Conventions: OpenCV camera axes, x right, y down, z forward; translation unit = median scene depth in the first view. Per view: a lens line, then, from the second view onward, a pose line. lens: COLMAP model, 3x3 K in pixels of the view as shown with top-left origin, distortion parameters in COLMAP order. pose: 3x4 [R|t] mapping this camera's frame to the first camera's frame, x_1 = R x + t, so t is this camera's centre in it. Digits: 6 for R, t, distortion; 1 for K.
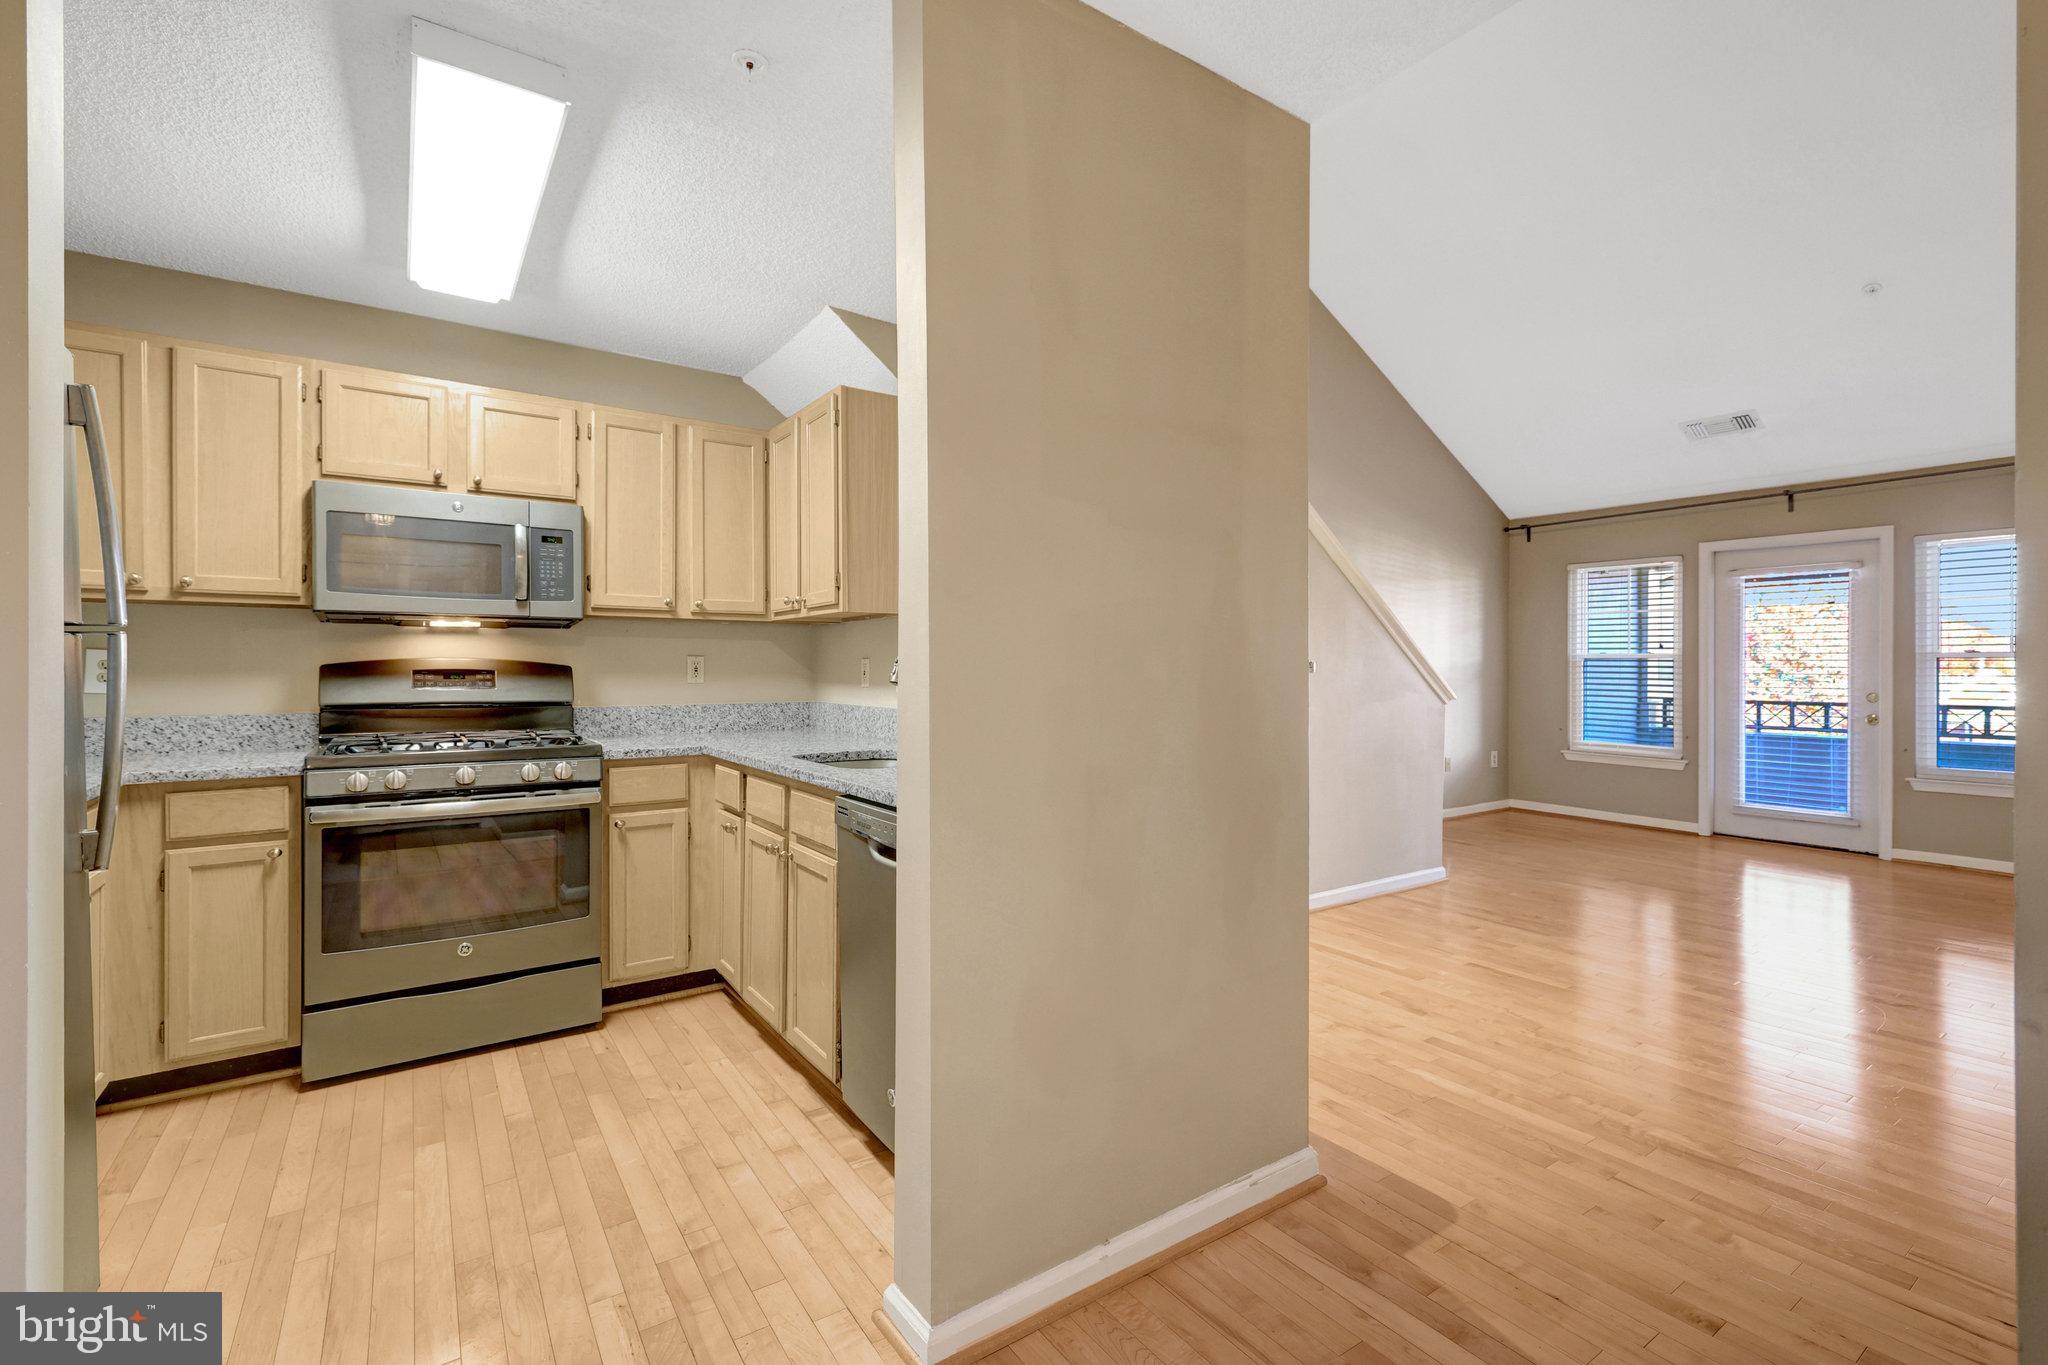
lens RADIAL K [[895.9, 0, 1015.6], [0, 895.9, 675.1], [0, 0, 1]] dist [-0.000292, -0.000614]
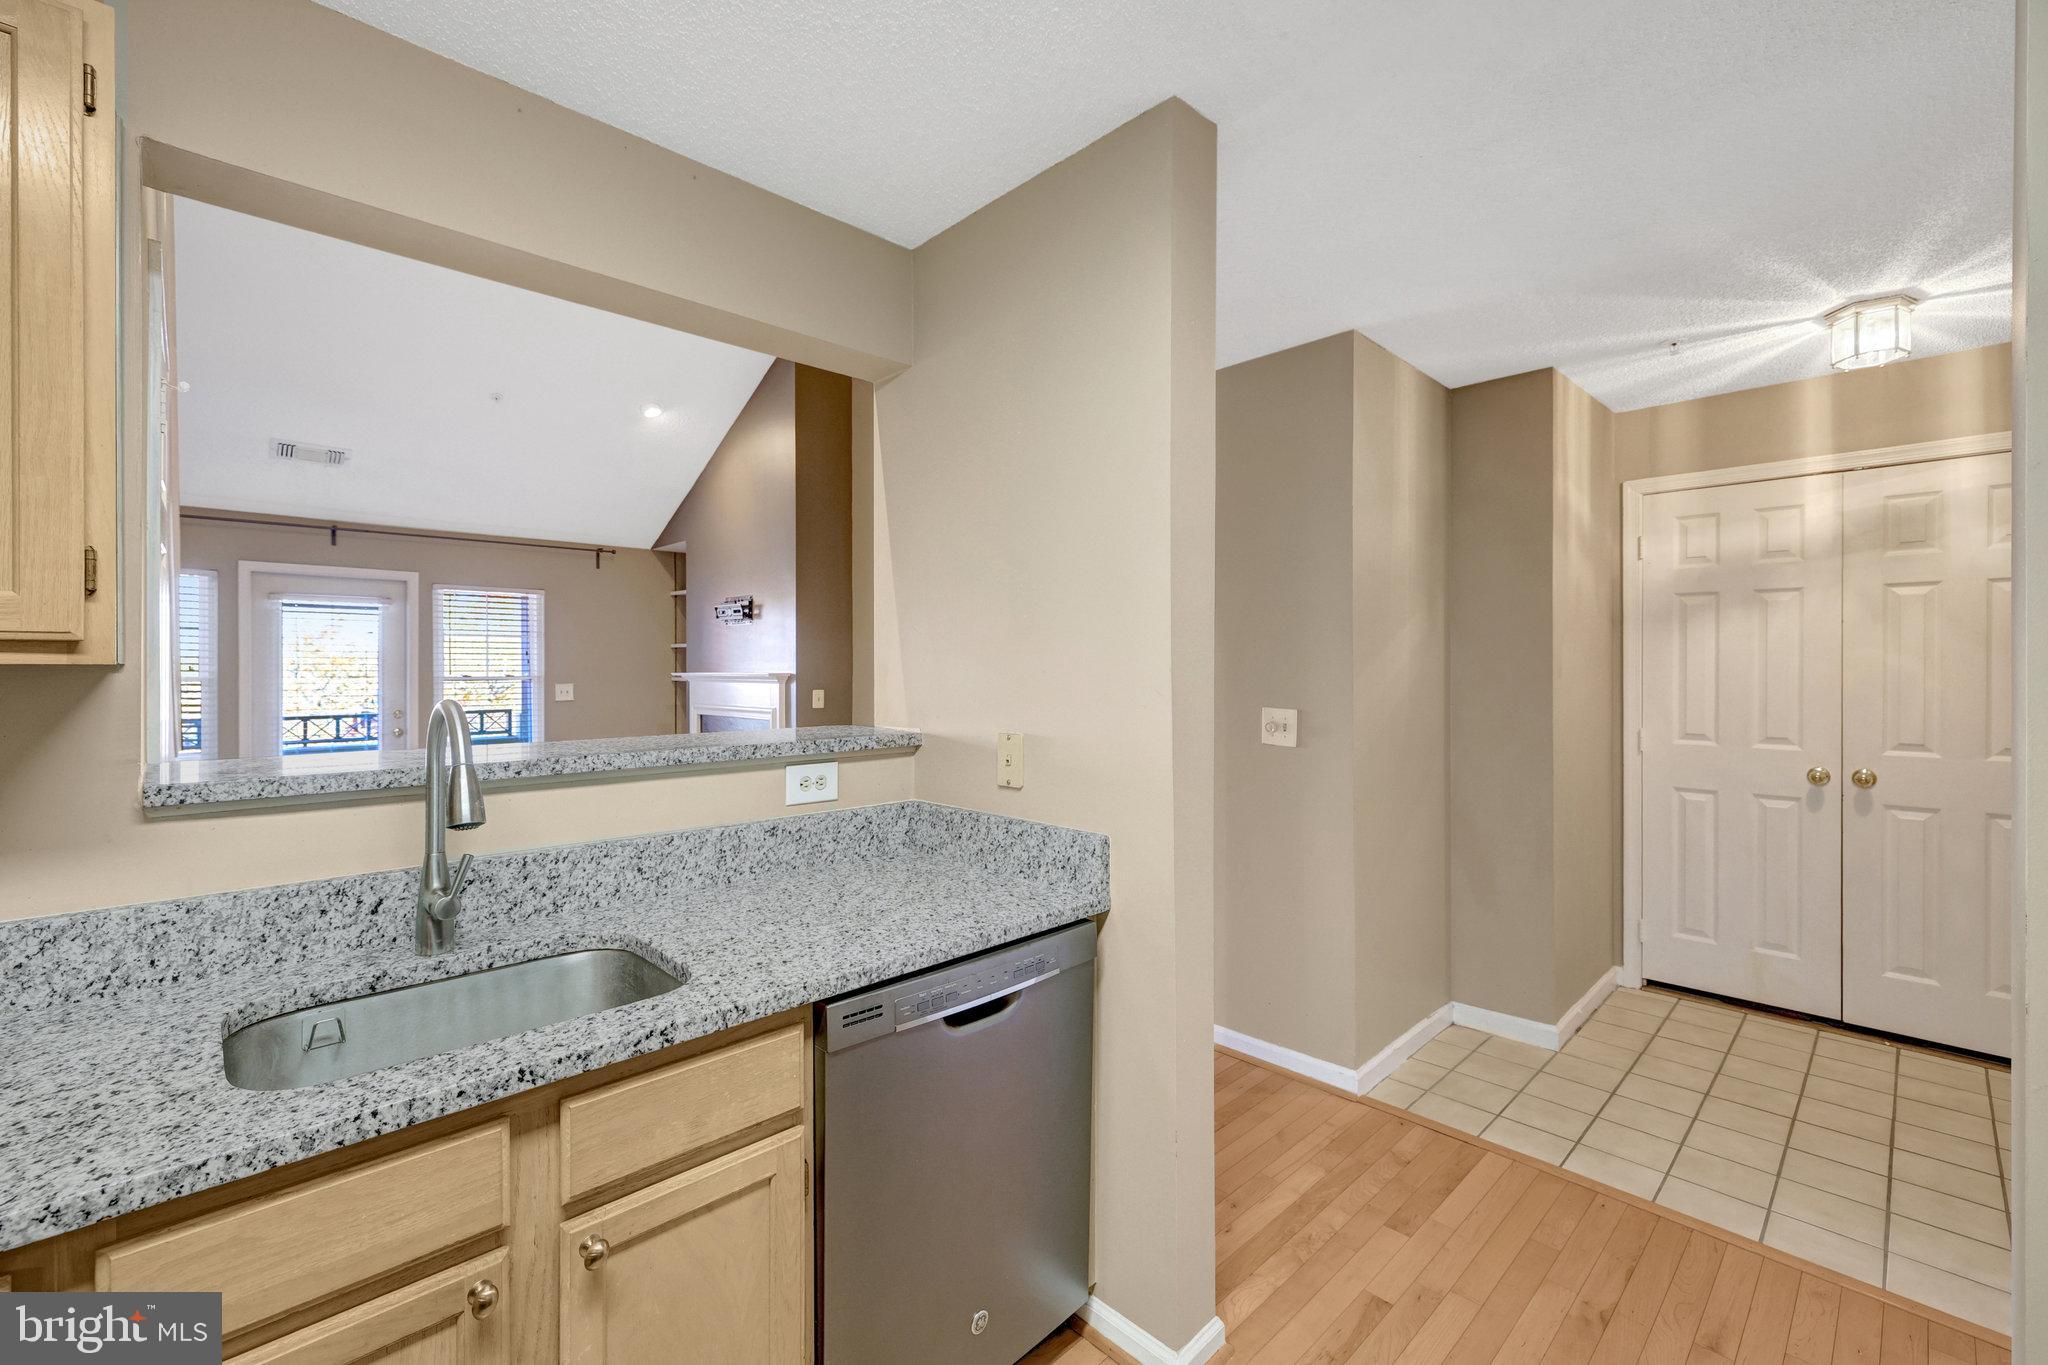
lens RADIAL K [[868.0, 0, 1018.5], [0, 868.0, 670.0], [0, 0, 1]] dist [-0.001130, 0.000405]
pose [[-0.170429, -0.005991, 0.985352, -0.567906], [0.006437, 0.999953, 0.007193, -0.066639], [-0.985349, 0.007569, -0.170382, 0.696766]]
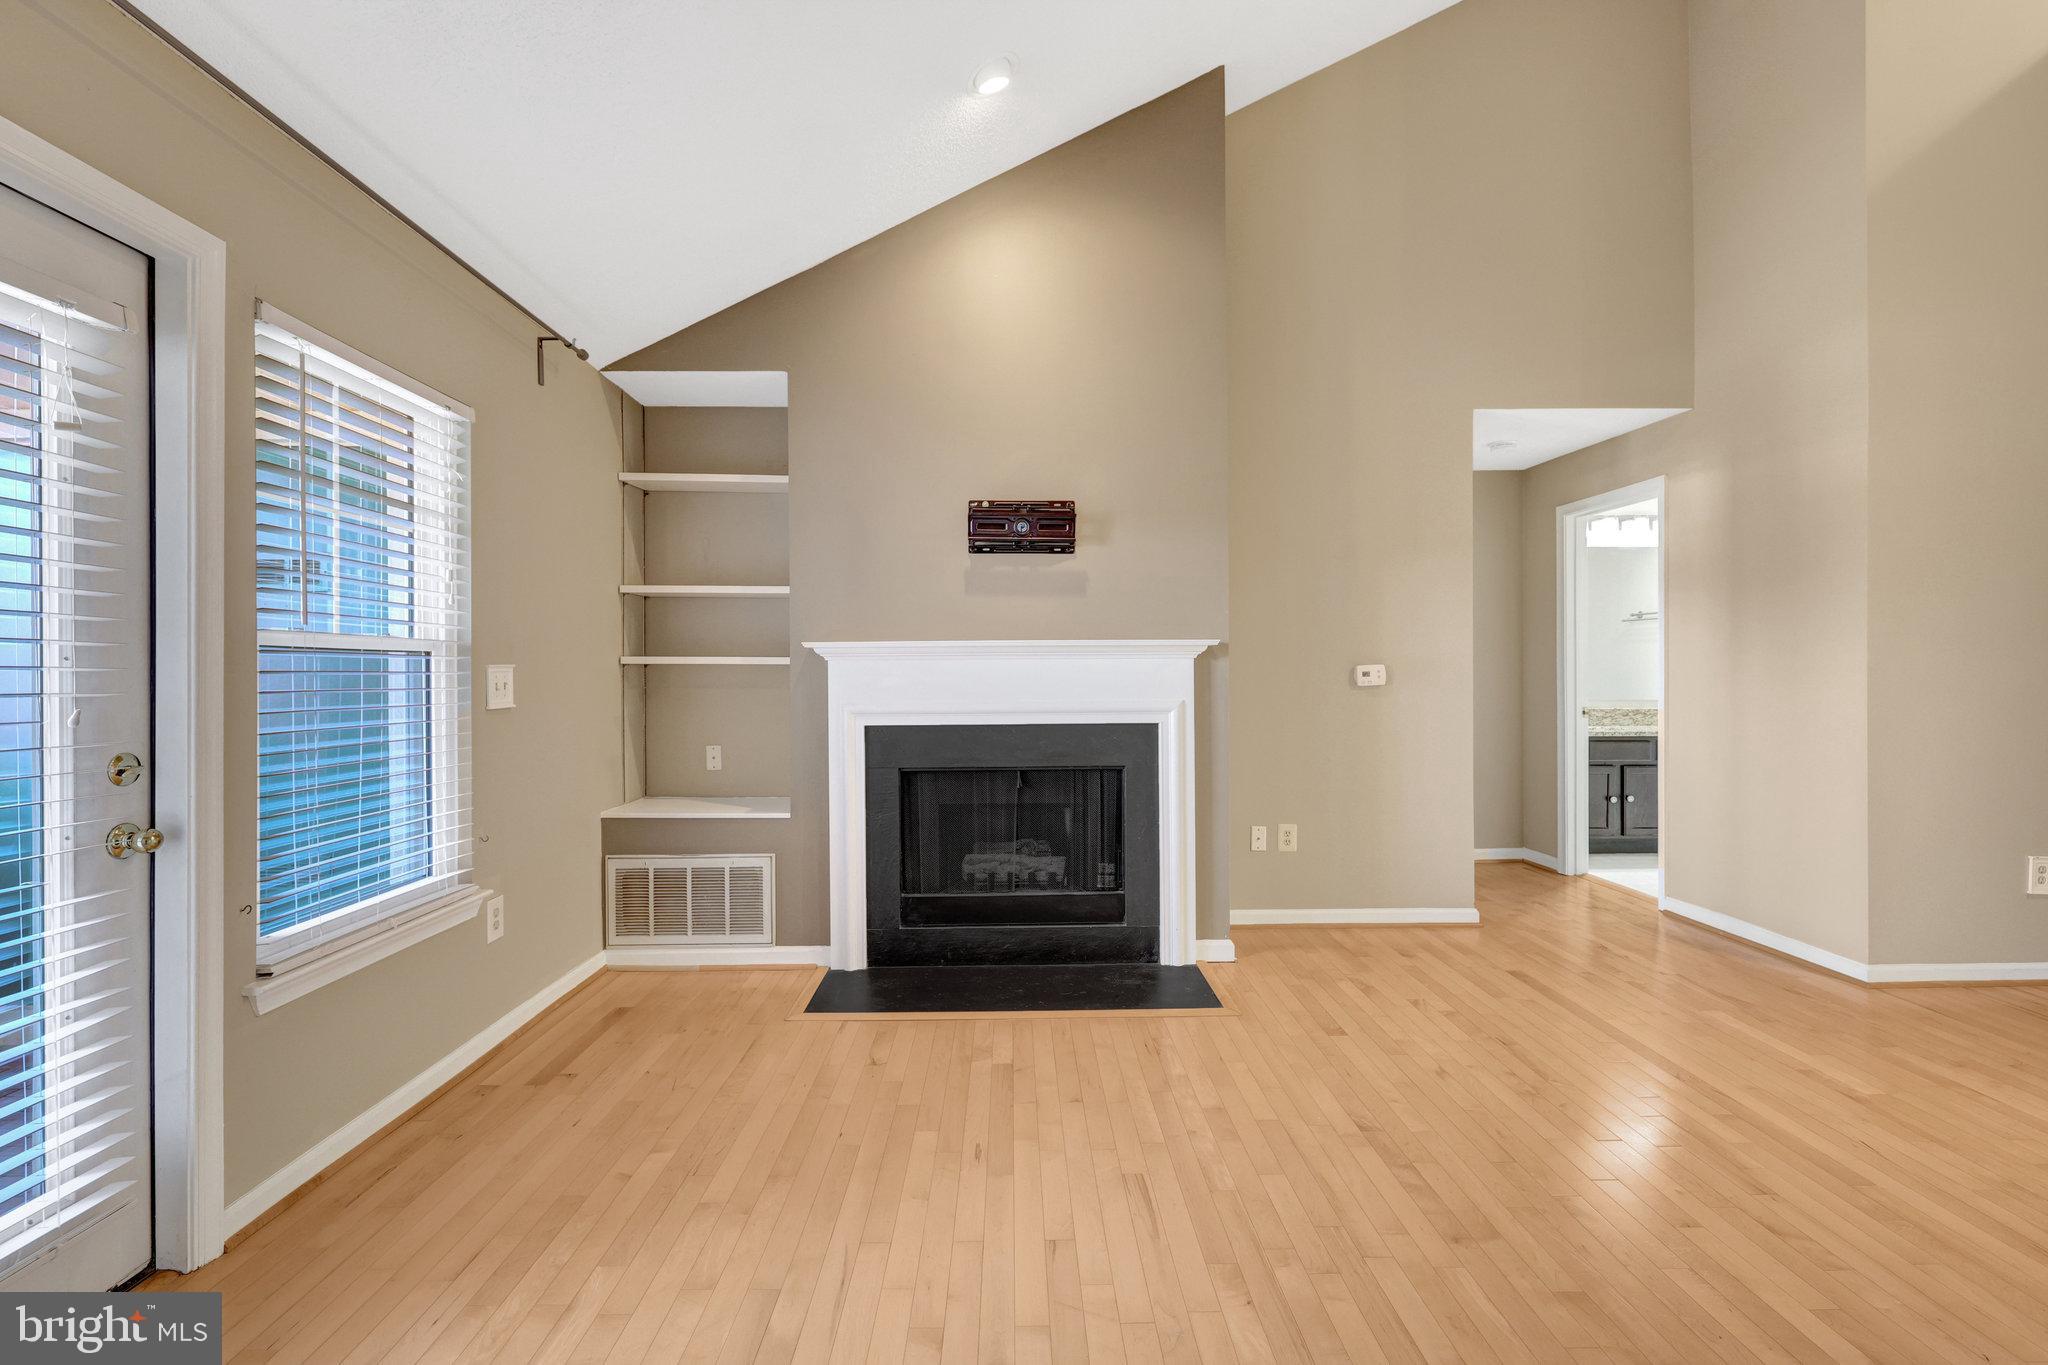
lens RADIAL K [[868.0, 0, 1018.5], [0, 868.0, 670.0], [0, 0, 1]] dist [-0.001130, 0.000405]
pose [[-0.830695, 0.006035, 0.556695, 0.970623], [0.006024, 0.999980, -0.001851, -0.011241], [-0.556695, 0.001816, -0.830715, 1.934985]]
